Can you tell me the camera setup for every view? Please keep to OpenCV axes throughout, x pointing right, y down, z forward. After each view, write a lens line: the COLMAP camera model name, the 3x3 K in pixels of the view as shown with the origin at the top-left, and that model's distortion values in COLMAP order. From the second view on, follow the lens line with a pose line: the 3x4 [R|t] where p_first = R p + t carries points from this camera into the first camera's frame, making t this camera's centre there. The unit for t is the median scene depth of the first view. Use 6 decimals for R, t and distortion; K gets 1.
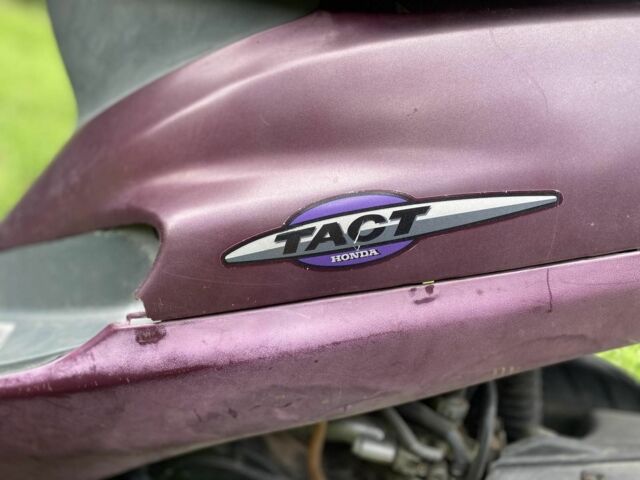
lens RADIAL K [[423.7, 0, 321.3], [0, 423.7, 238.1], [0, 0, 1]] dist [-0.003914, -0.003992]
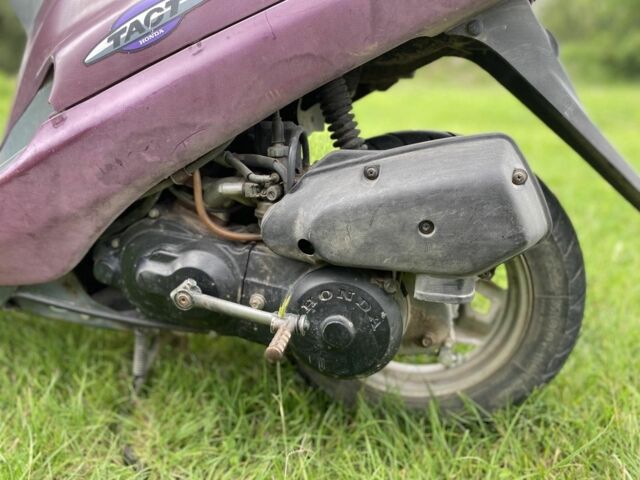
lens RADIAL K [[423.7, 0, 320.0], [0, 423.7, 241.4], [0, 0, 1]] dist [-0.003914, -0.003992]
pose [[0.967897, -0.209586, -0.138743, 0.768921], [0.215557, 0.976051, 0.029334, 0.906028], [0.129272, -0.058300, 0.989894, -0.586620]]
